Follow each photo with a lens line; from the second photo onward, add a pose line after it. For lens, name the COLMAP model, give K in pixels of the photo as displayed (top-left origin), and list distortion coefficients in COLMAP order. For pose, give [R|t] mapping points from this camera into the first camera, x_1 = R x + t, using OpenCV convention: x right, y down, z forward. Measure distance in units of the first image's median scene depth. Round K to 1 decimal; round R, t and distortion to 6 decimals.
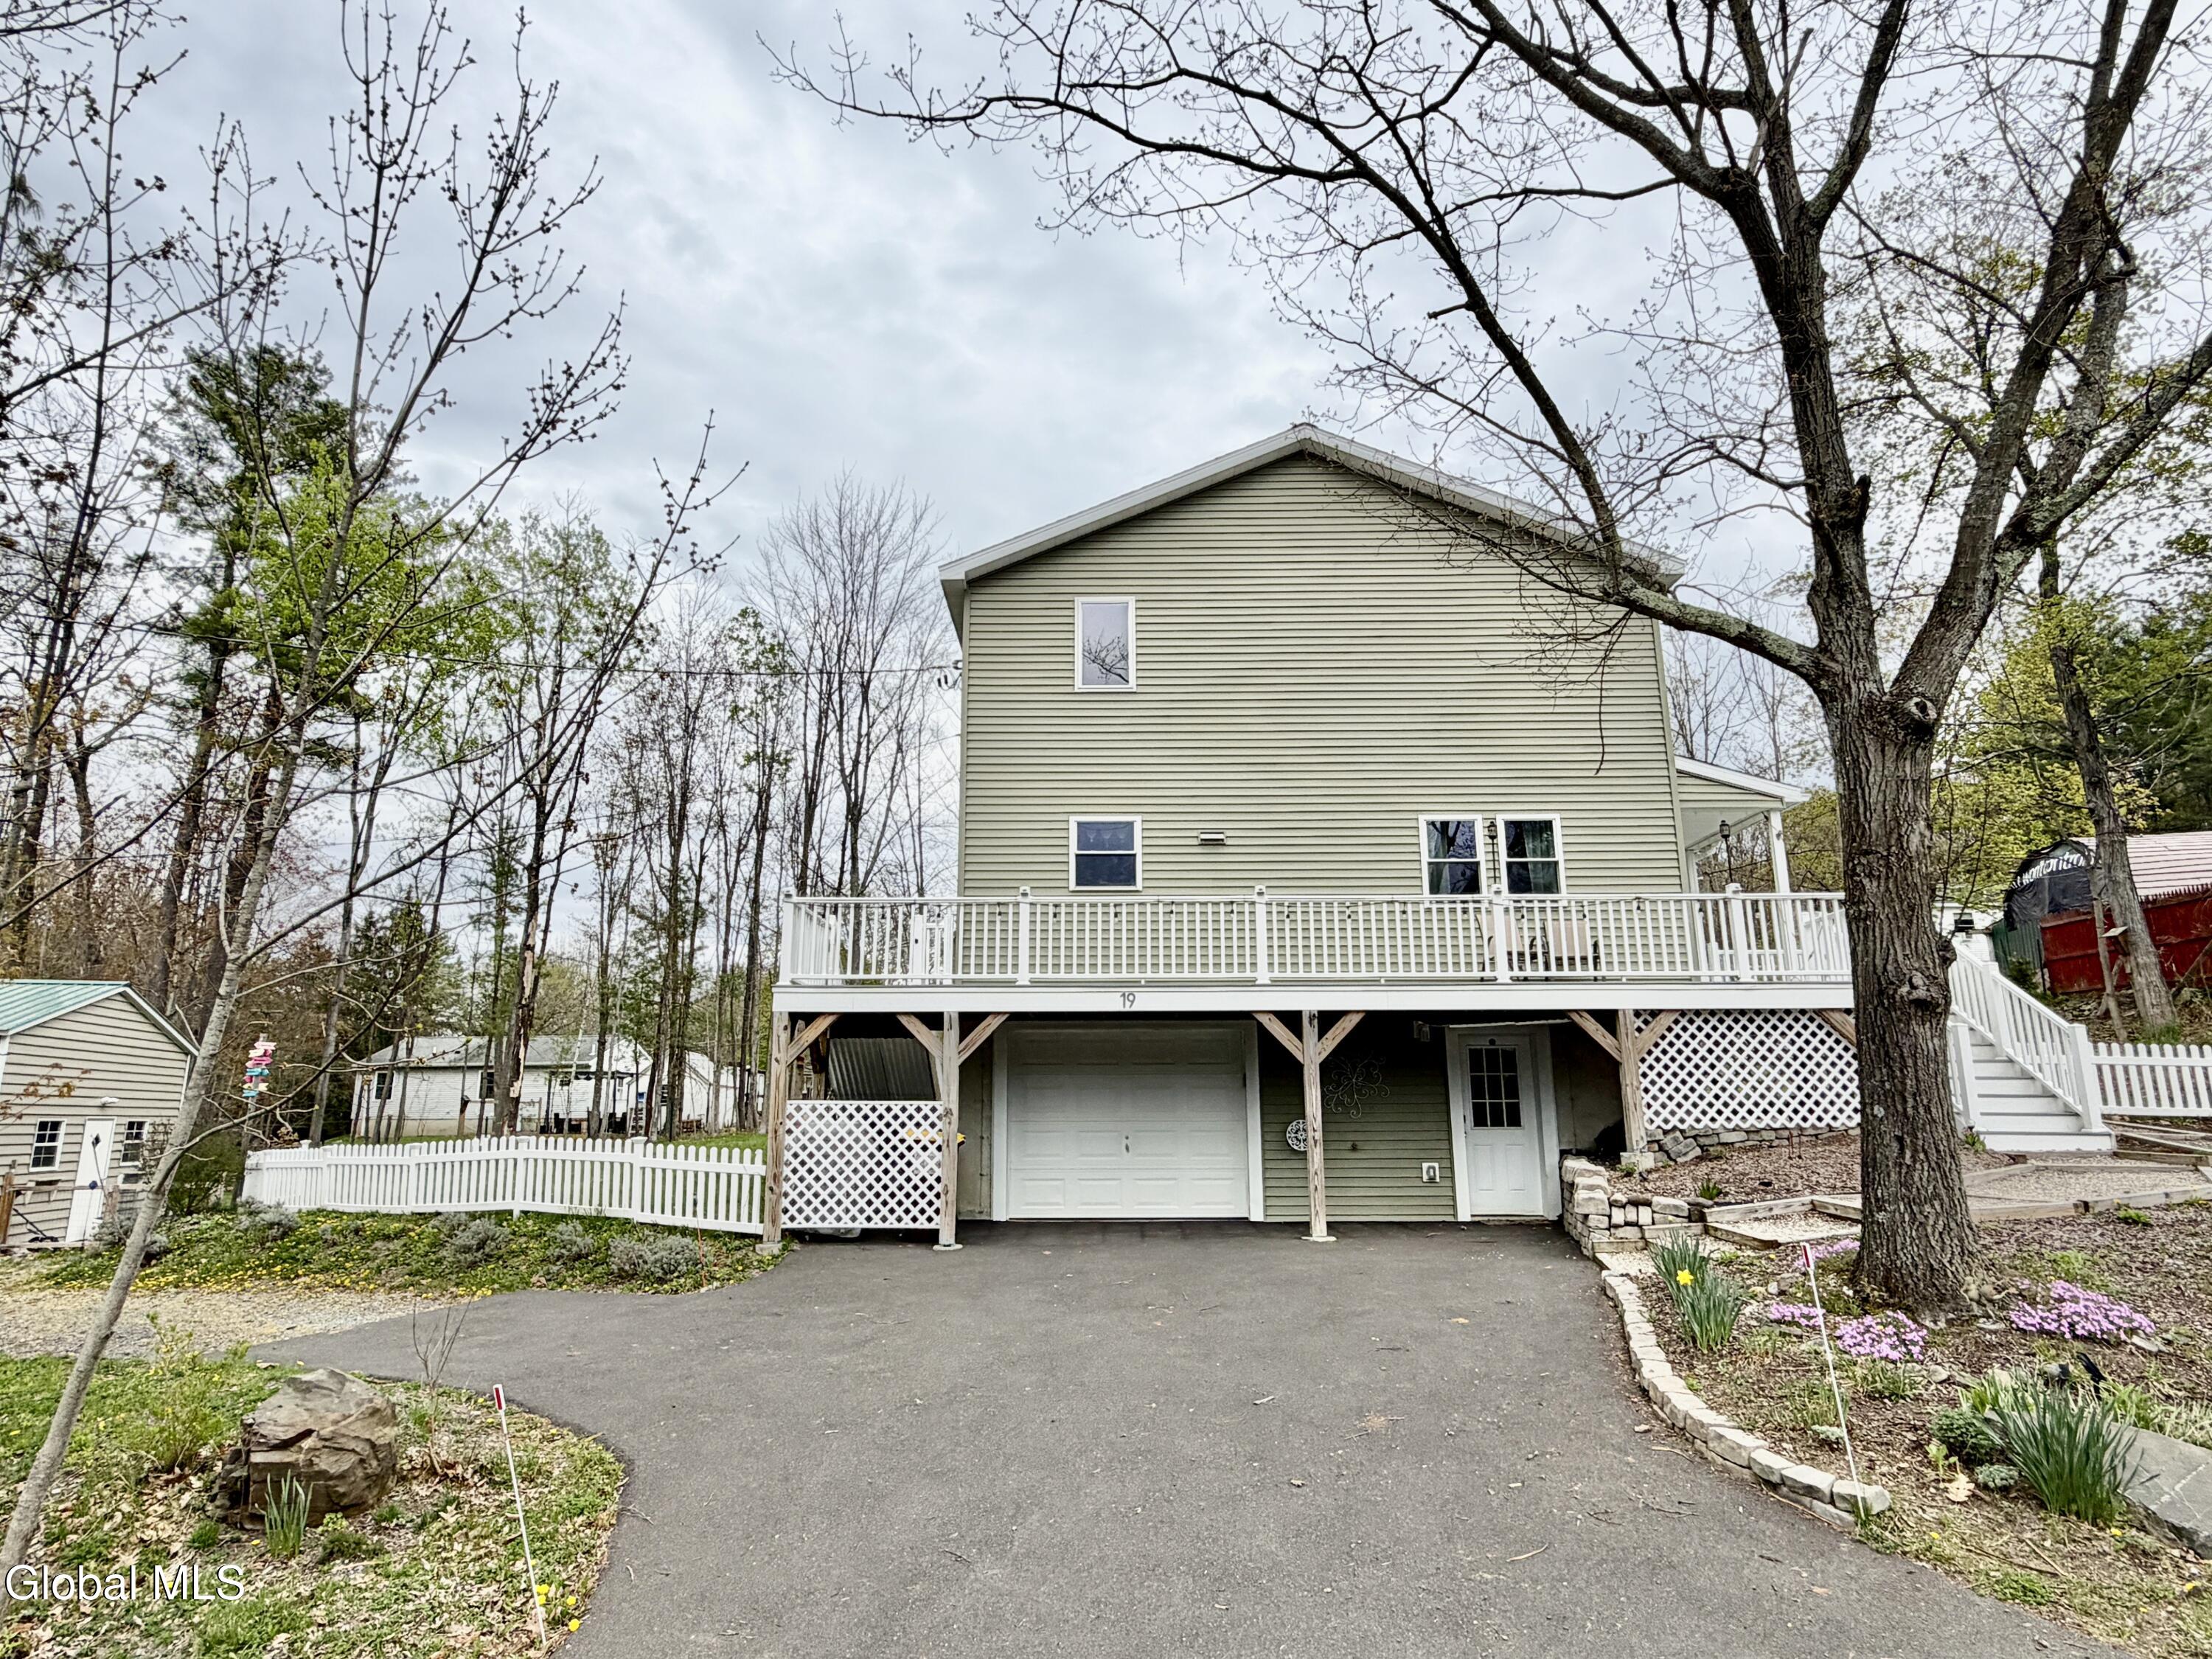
lens RADIAL K [[1267.7, 0, 1106.0], [0, 1267.7, 829.5], [0, 0, 1]] dist [-0.002805, 0.000441]
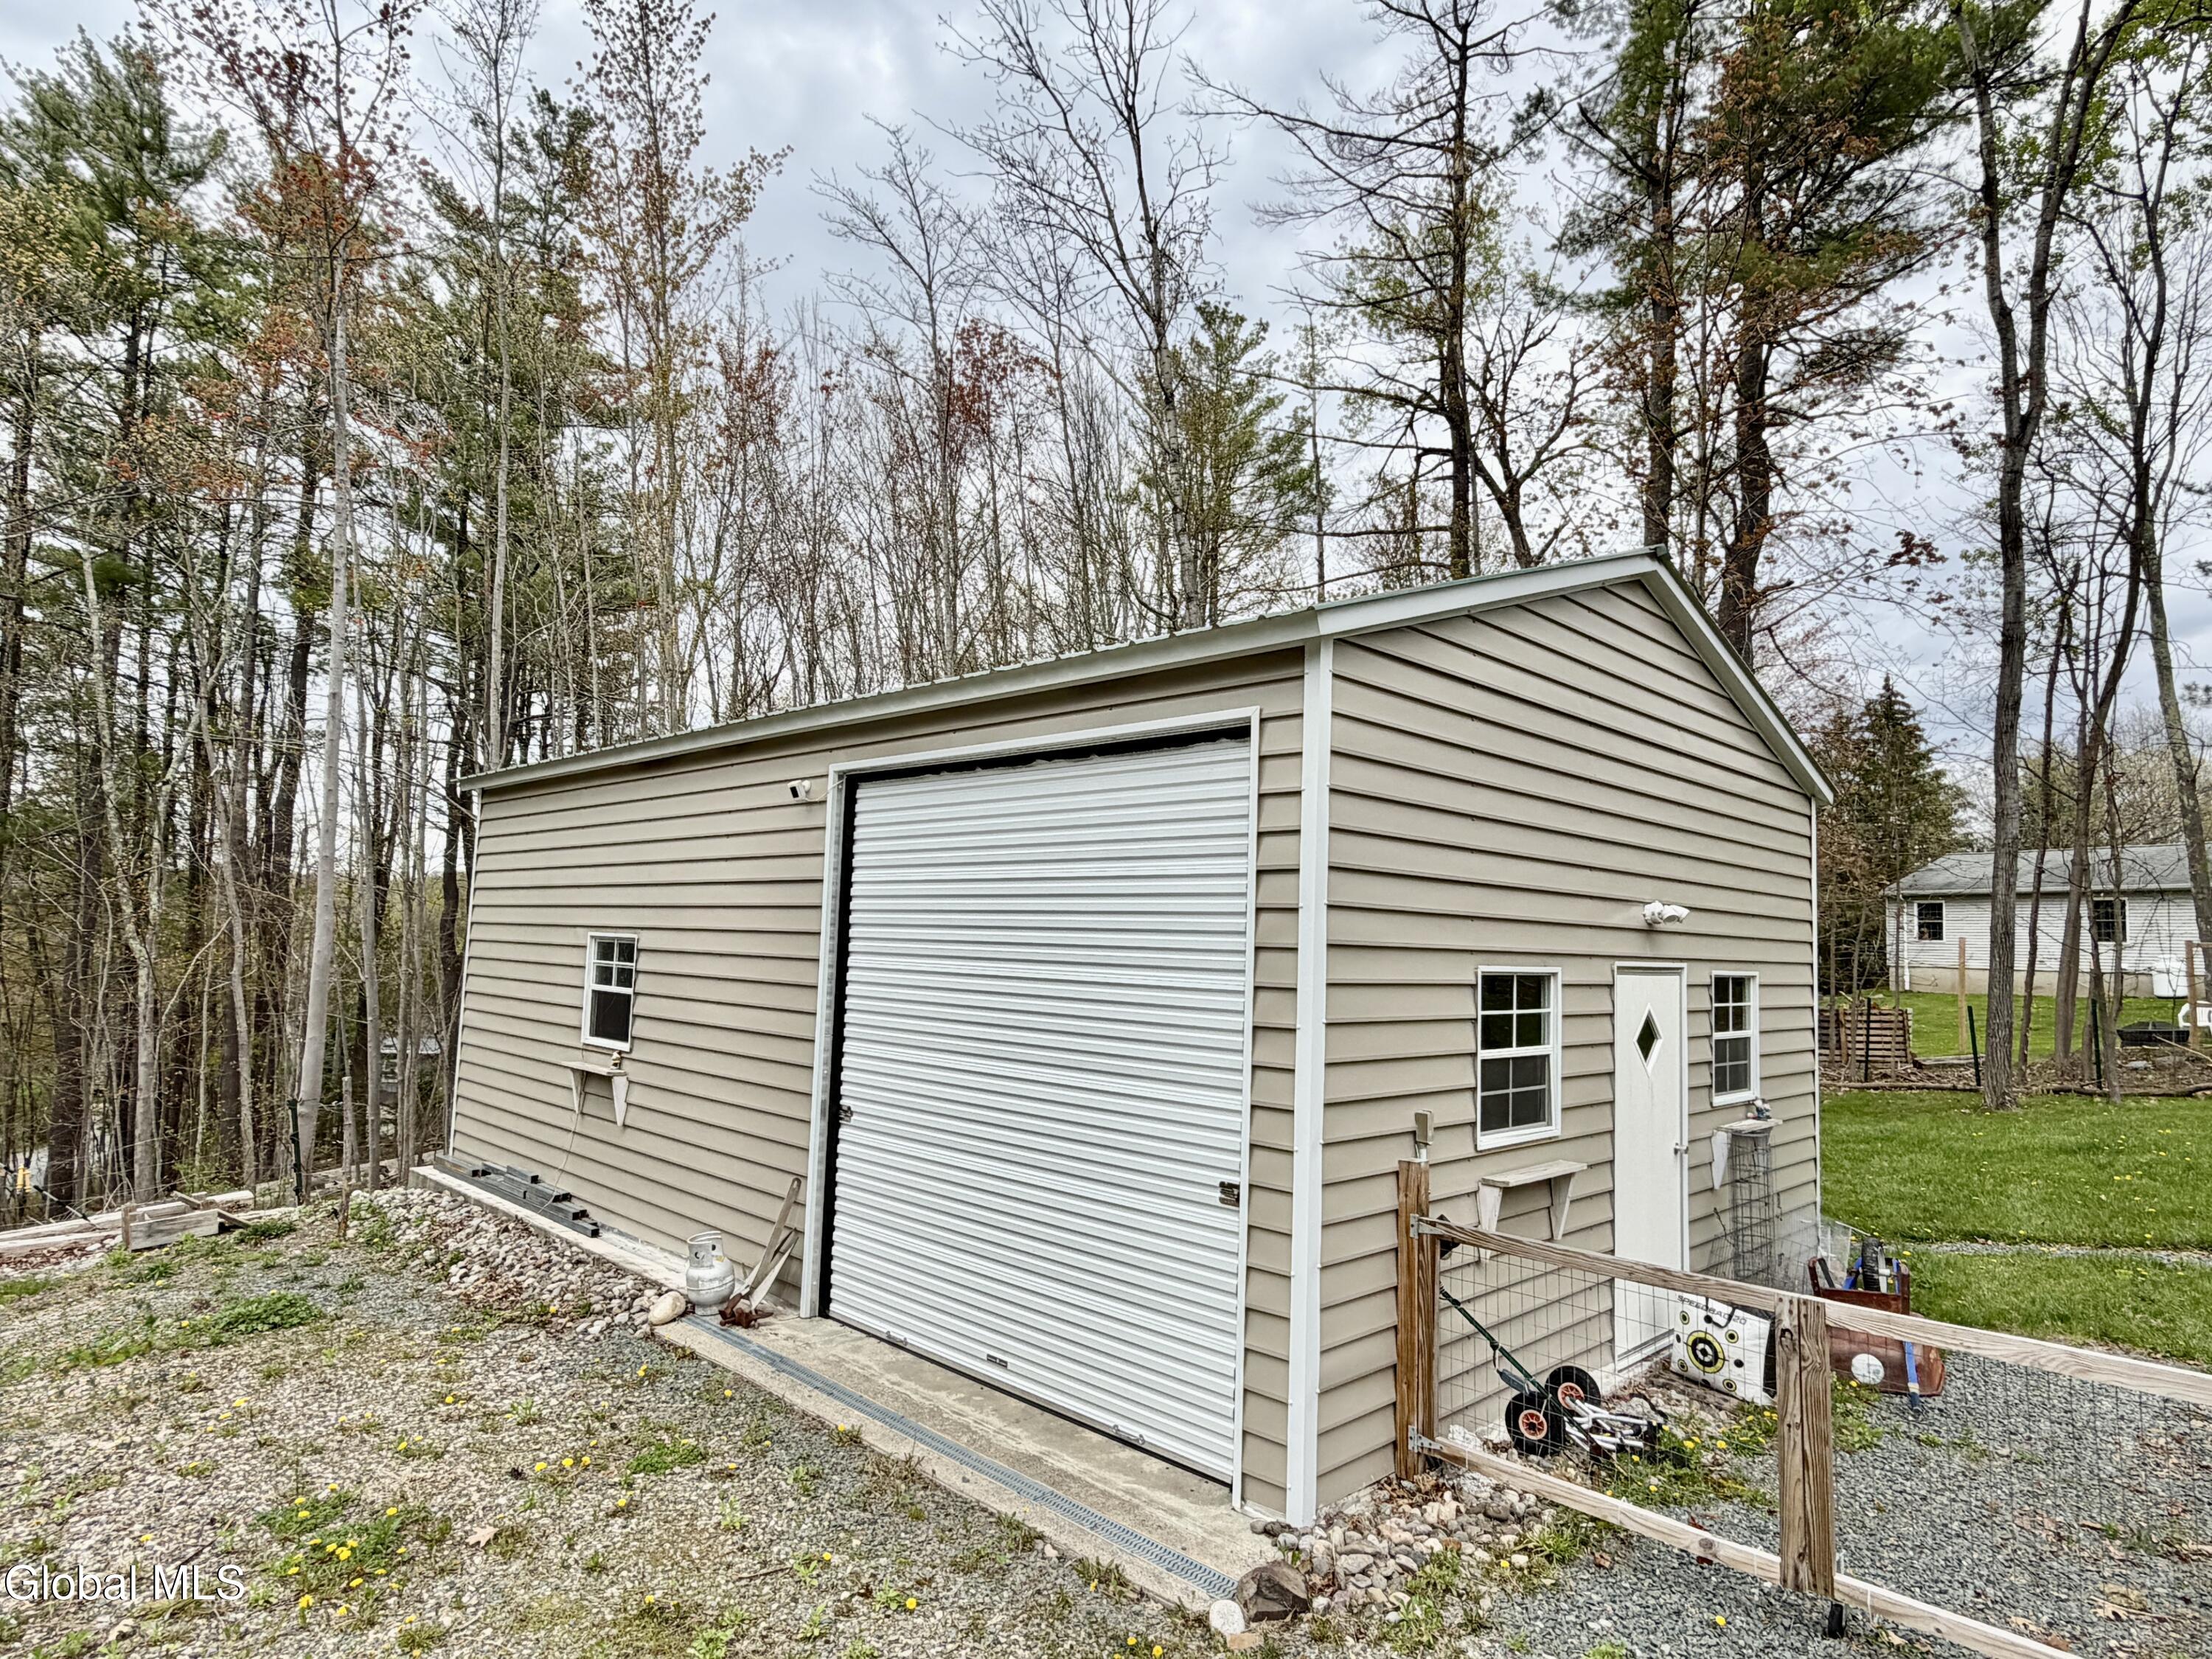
lens RADIAL K [[1267.7, 0, 1106.0], [0, 1267.7, 829.5], [0, 0, 1]] dist [-0.002805, 0.000441]
pose [[0.524042, -0.050157, -0.850214, -0.531296], [0.152963, 0.987575, 0.036021, 0.144824], [0.837844, -0.148928, 0.525203, 0.647316]]
